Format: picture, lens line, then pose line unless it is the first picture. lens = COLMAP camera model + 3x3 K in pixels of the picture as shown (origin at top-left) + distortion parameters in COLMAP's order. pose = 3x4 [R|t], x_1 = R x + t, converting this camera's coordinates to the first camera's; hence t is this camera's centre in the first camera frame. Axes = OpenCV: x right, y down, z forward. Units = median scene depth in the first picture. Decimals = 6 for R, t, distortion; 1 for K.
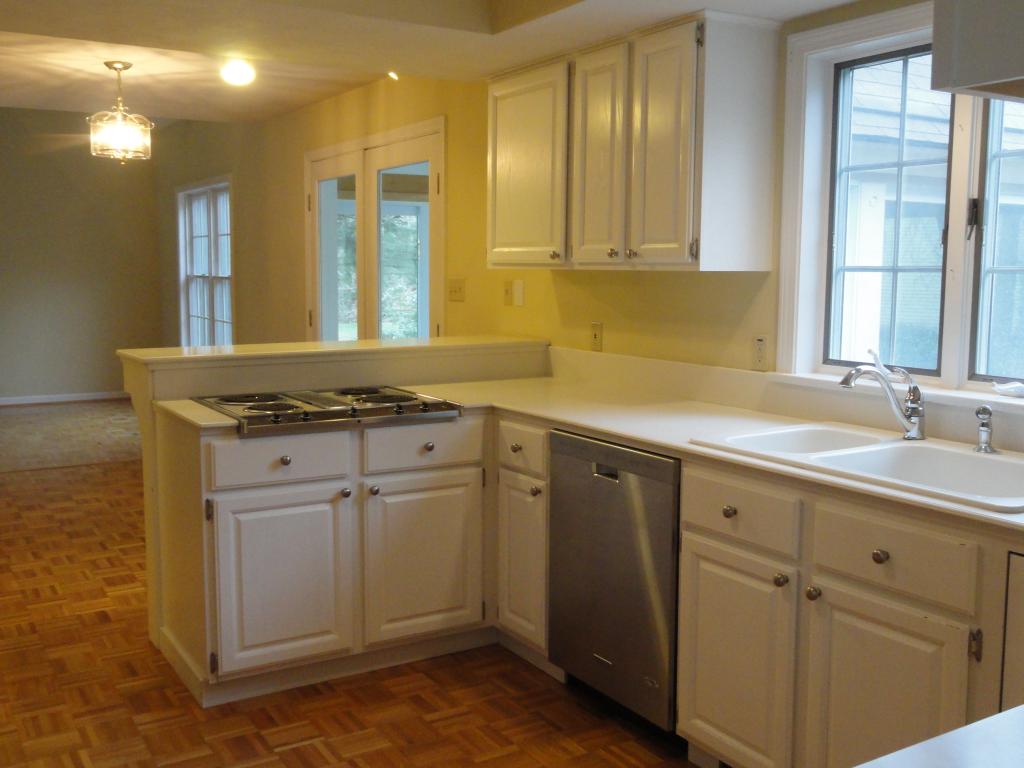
lens RADIAL K [[942.9, 0, 512.0], [0, 942.9, 384.0], [0, 0, 1]] dist [0.000584, -0.000185]
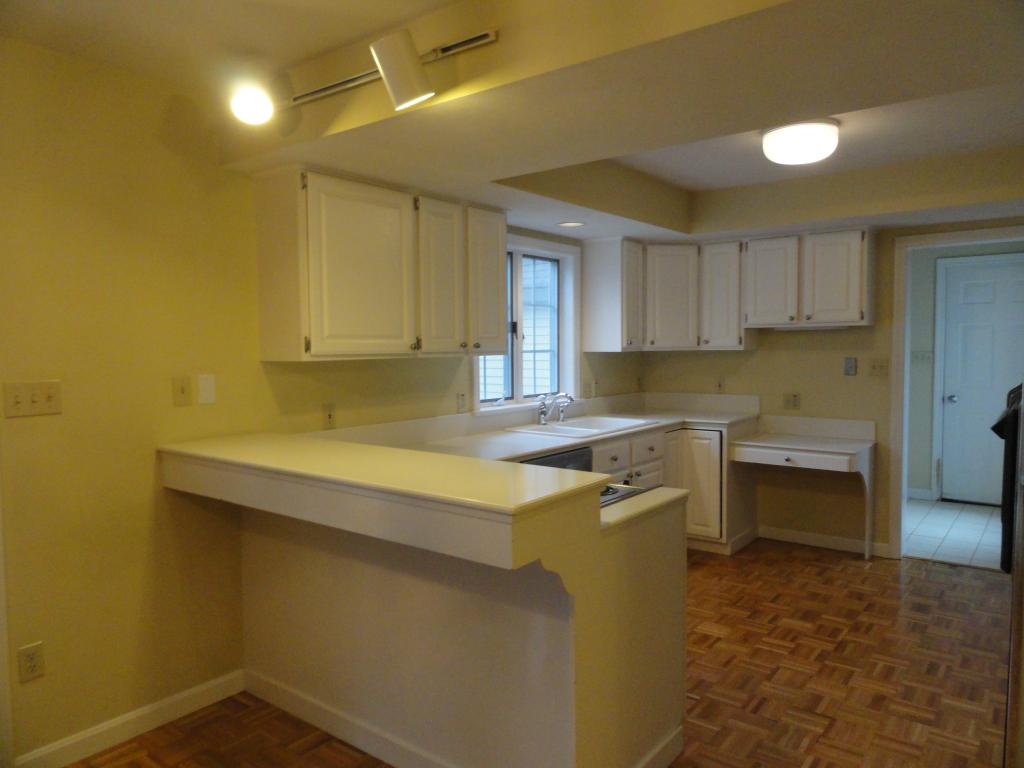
lens RADIAL K [[716.8, 0, 518.1], [0, 716.8, 382.7], [0, 0, 1]] dist [0.002181, -0.001024]
pose [[-0.320031, -0.058127, 0.945622, -0.770945], [0.122250, 0.987238, 0.102059, -0.146558], [-0.939486, 0.148264, -0.308841, 1.016295]]
